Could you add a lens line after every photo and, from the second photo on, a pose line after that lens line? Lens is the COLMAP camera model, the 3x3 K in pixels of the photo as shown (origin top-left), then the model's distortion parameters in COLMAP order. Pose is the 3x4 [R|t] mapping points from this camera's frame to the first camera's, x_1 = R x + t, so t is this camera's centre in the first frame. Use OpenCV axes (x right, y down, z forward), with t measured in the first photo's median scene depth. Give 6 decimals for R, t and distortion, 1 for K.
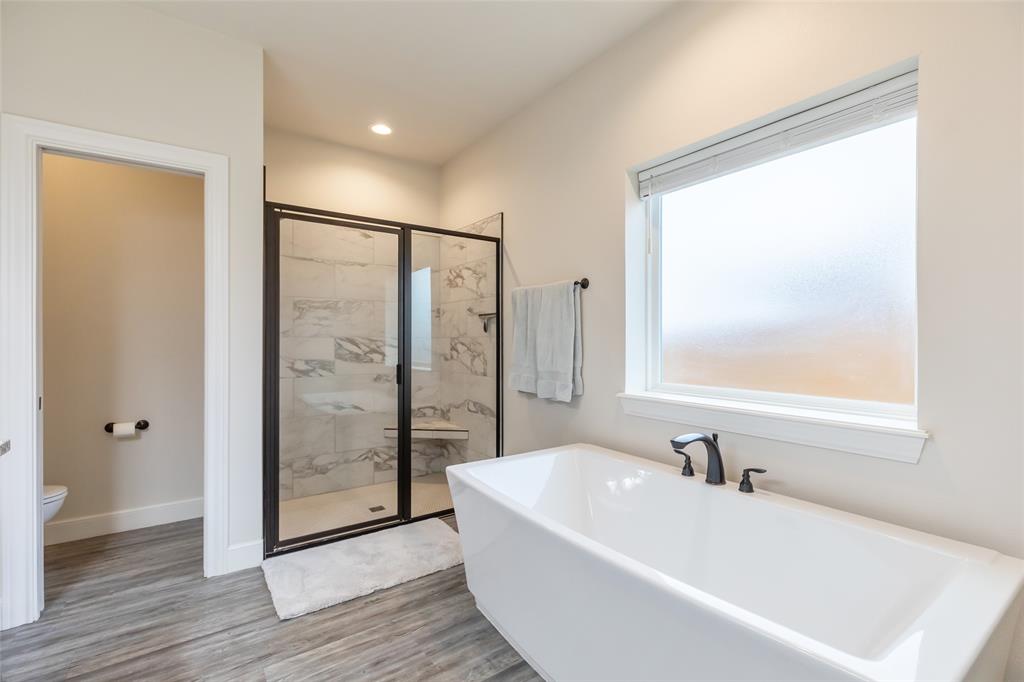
lens RADIAL K [[464.8, 0, 519.3], [0, 464.8, 344.1], [0, 0, 1]] dist [0.008158, -0.001243]
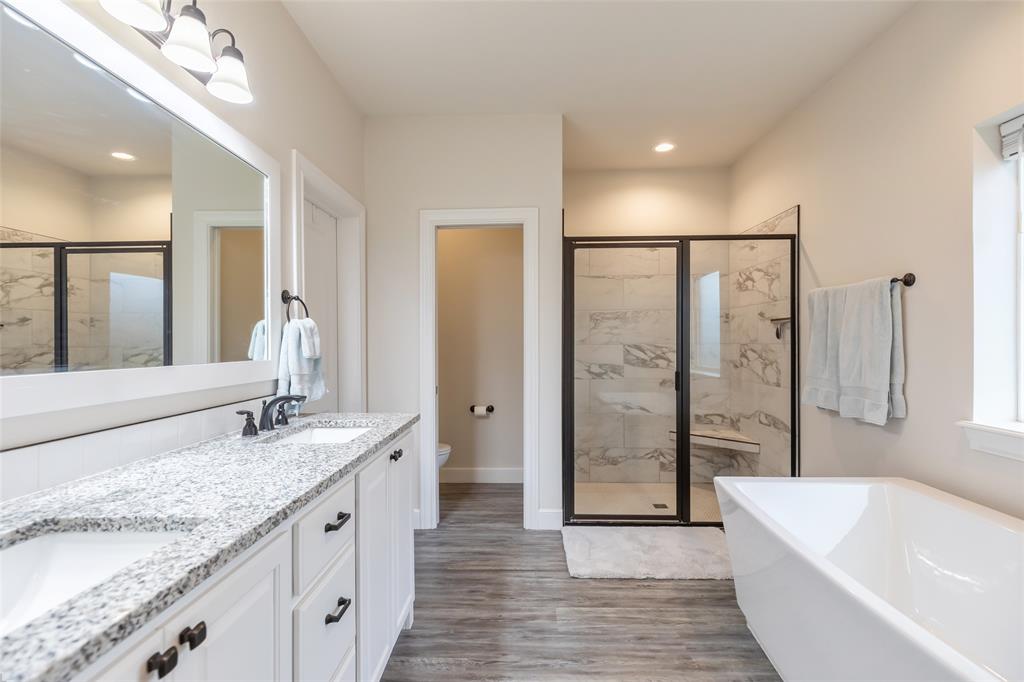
lens RADIAL K [[464.8, 0, 513.3], [0, 464.8, 345.3], [0, 0, 1]] dist [0.008158, -0.001243]
pose [[0.794600, 0.001426, -0.607132, 0.094909], [0.001164, 0.999992, 0.003872, -0.022982], [0.607132, -0.003784, 0.794592, -0.060070]]
